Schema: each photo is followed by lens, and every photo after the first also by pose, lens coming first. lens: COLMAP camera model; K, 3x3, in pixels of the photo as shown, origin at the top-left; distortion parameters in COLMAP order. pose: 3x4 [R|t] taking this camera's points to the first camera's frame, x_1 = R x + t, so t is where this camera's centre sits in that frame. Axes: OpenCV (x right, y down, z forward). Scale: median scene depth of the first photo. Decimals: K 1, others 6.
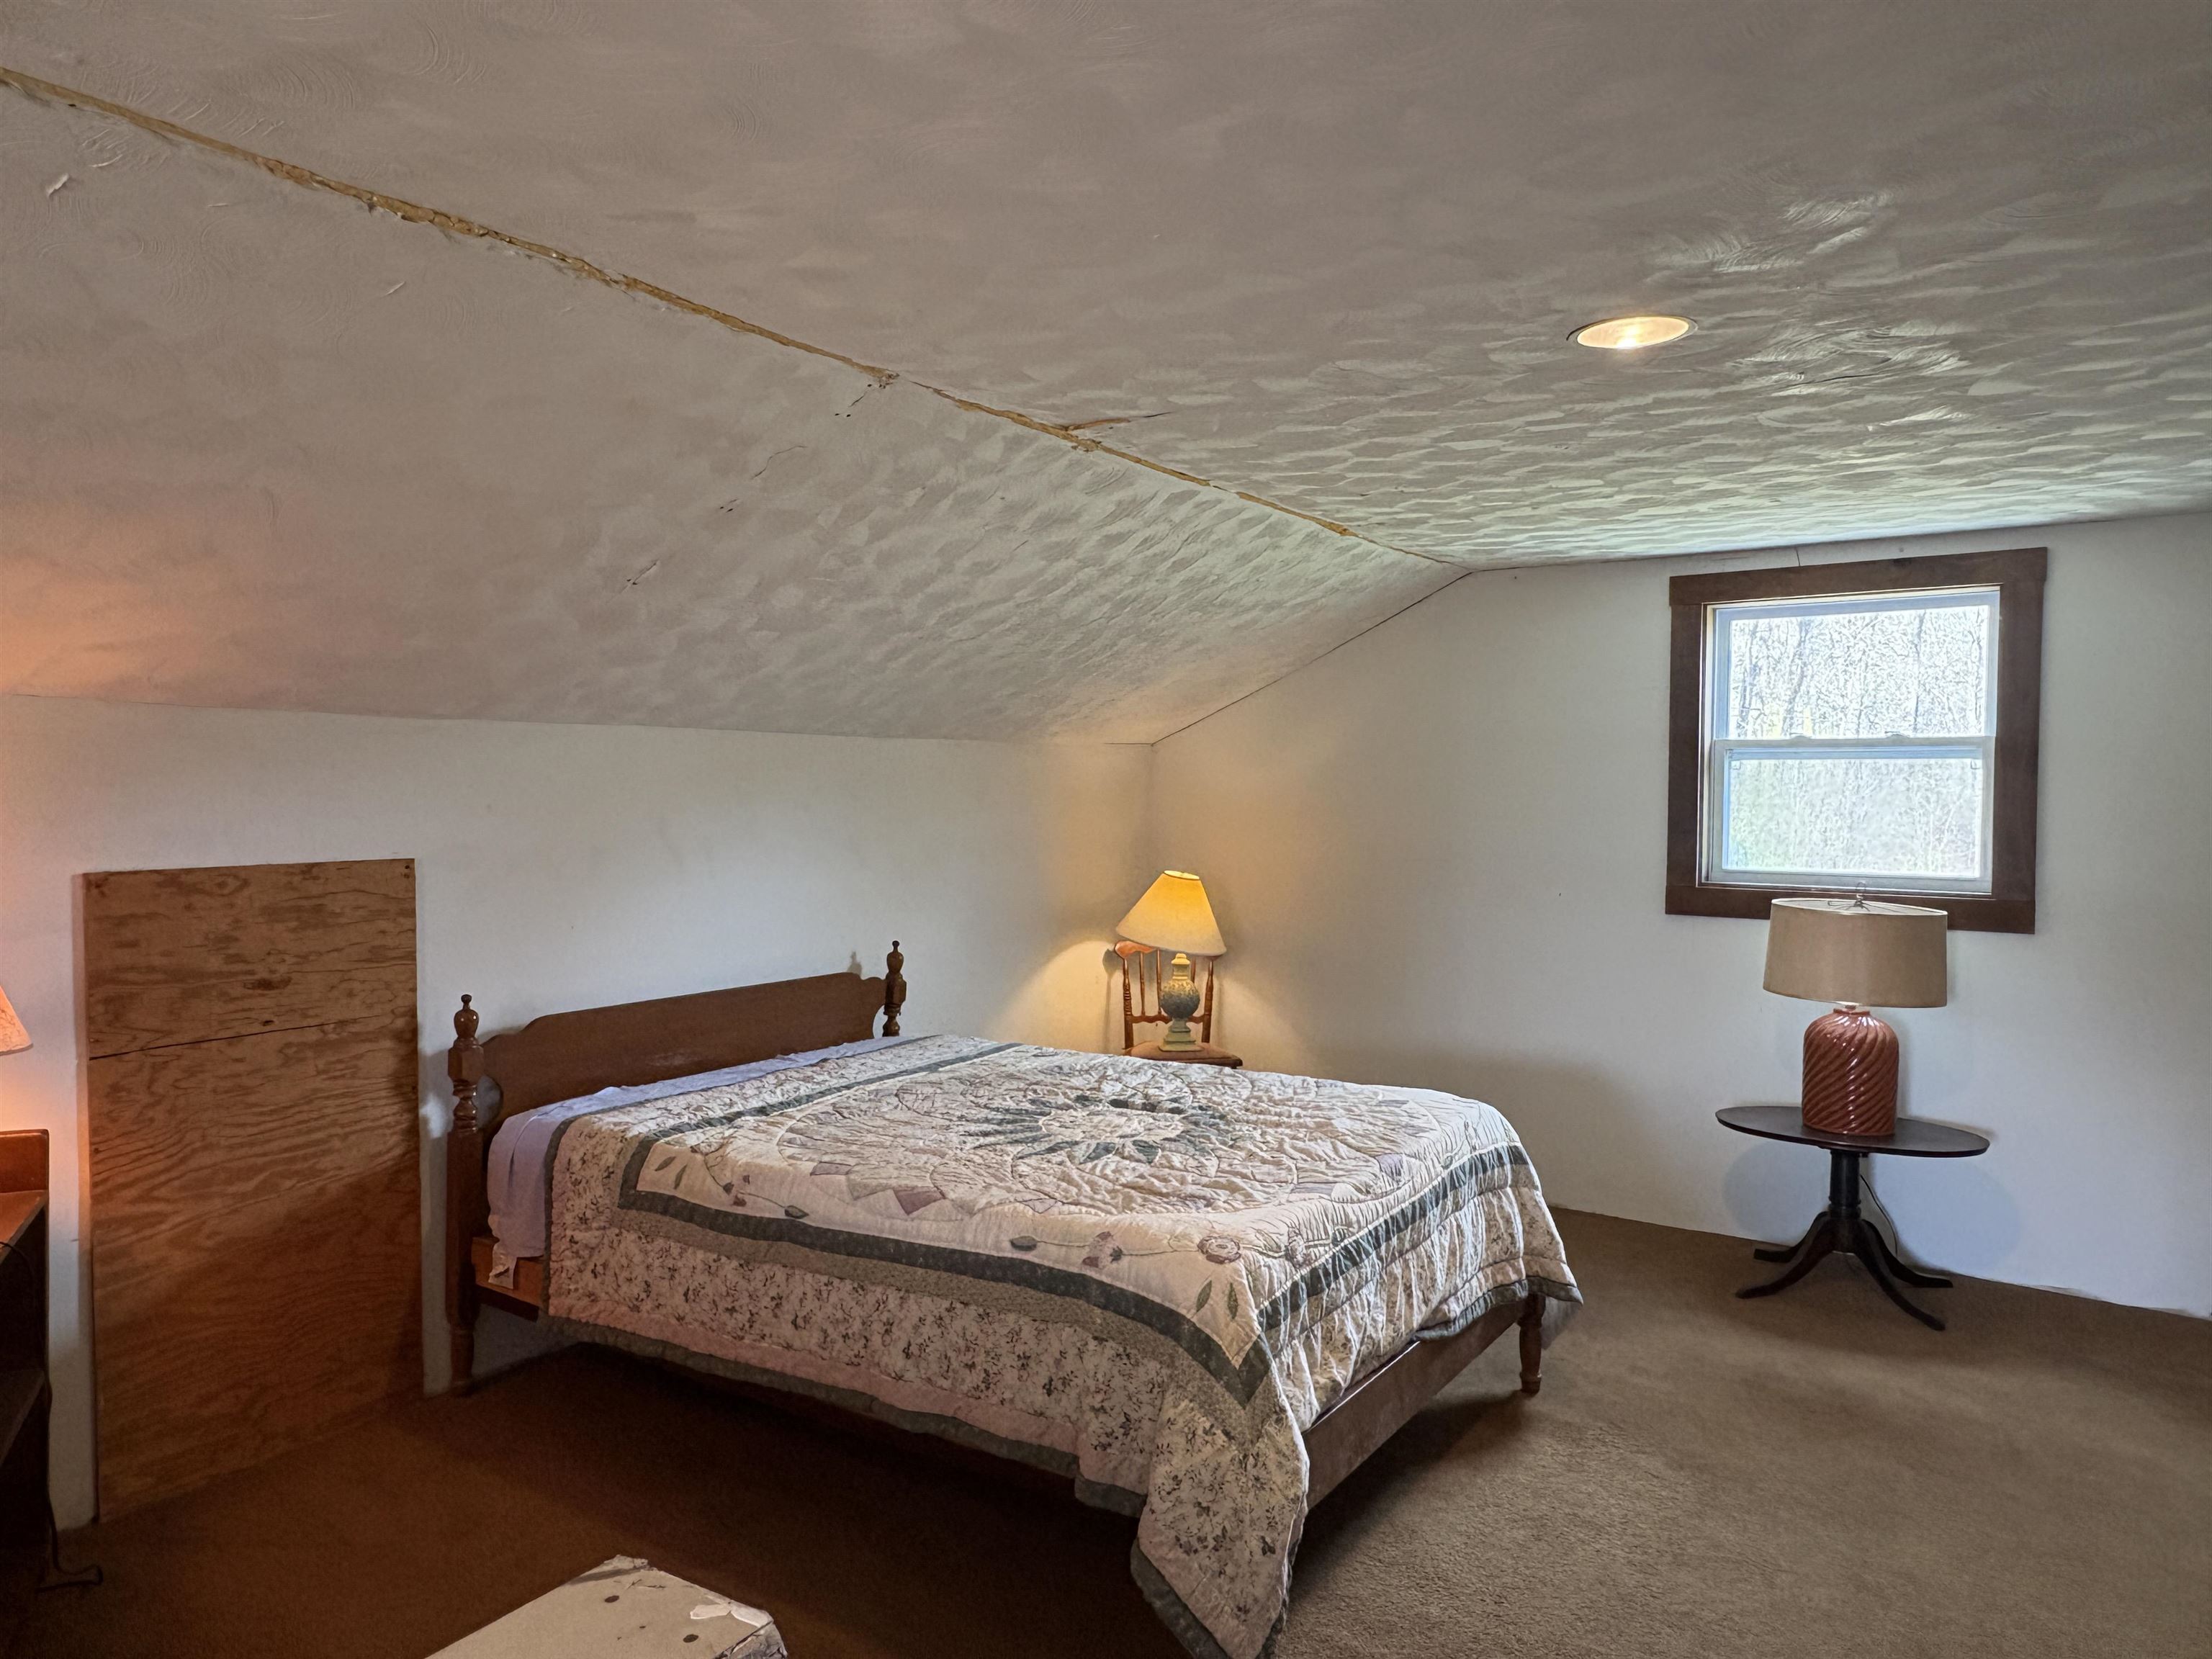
lens RADIAL K [[1461.3, 0, 1106.0], [0, 1461.3, 829.5], [0, 0, 1]] dist [0.008054, 0.004268]
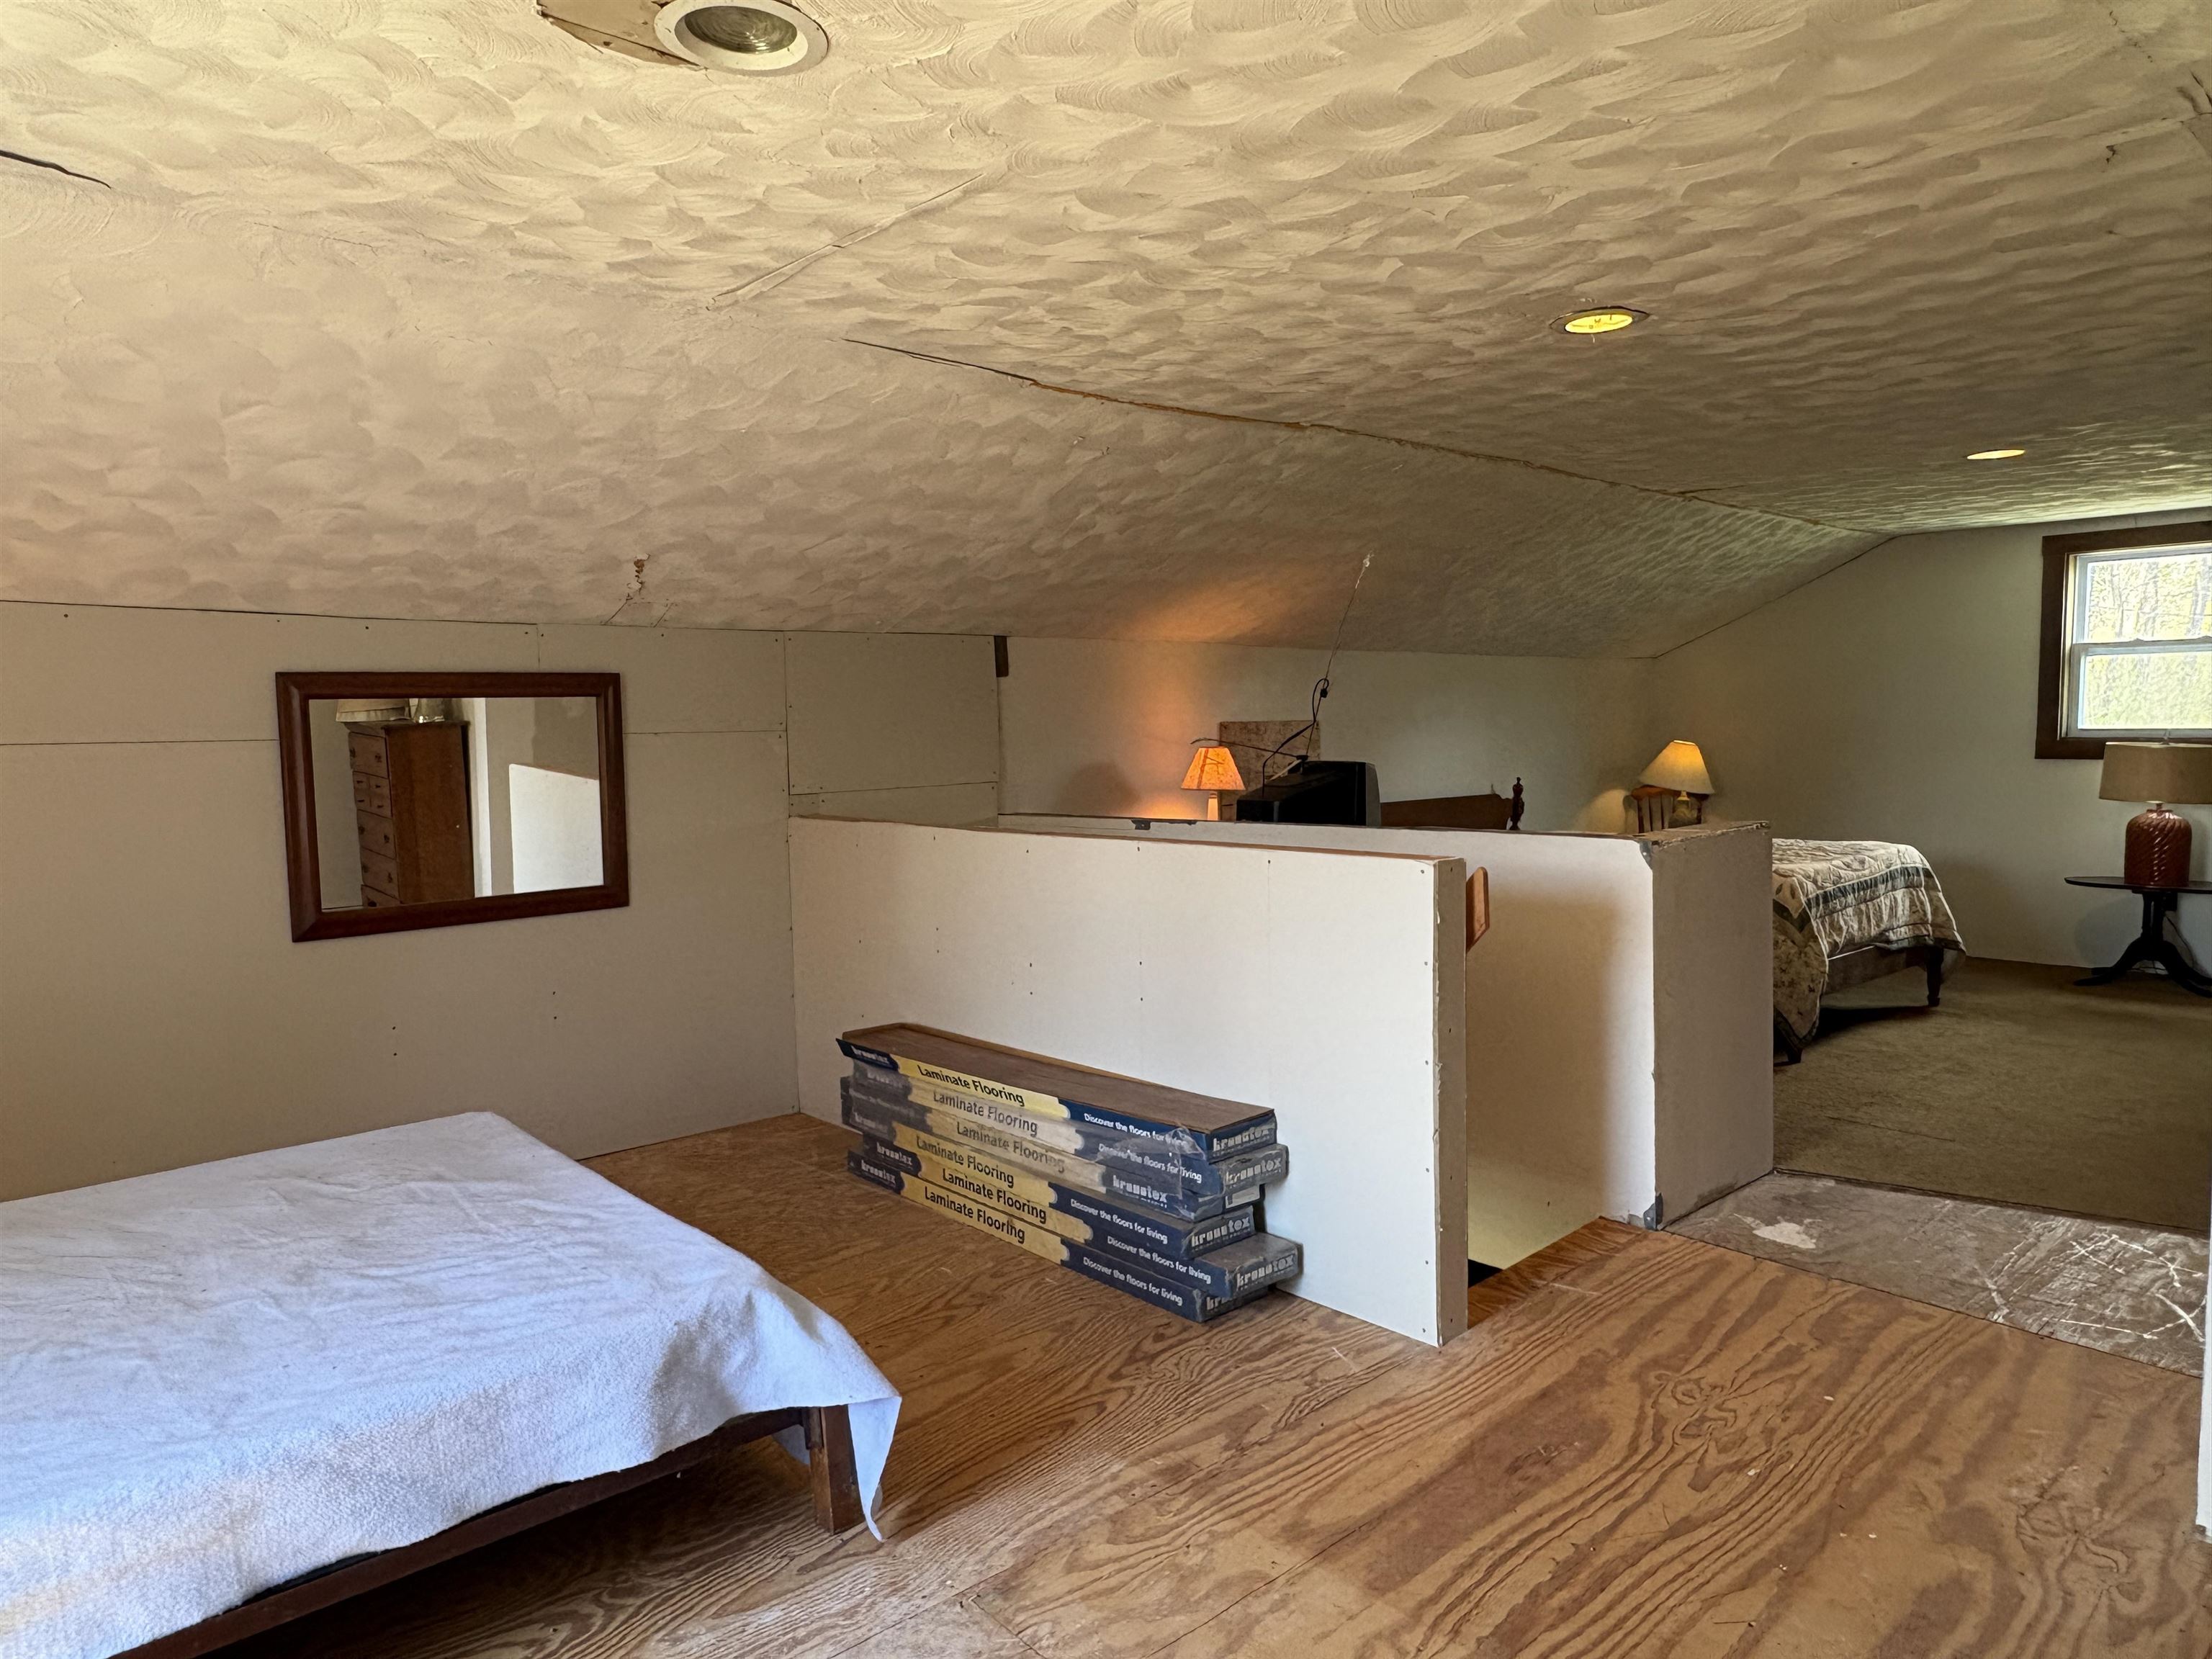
lens RADIAL K [[1461.3, 0, 1106.0], [0, 1461.3, 829.5], [0, 0, 1]] dist [0.008054, 0.004268]
pose [[0.973578, 0.000157, -0.228353, -0.268188], [0.010214, 0.998969, 0.044233, 0.068912], [0.228124, -0.045397, 0.972573, -0.902904]]
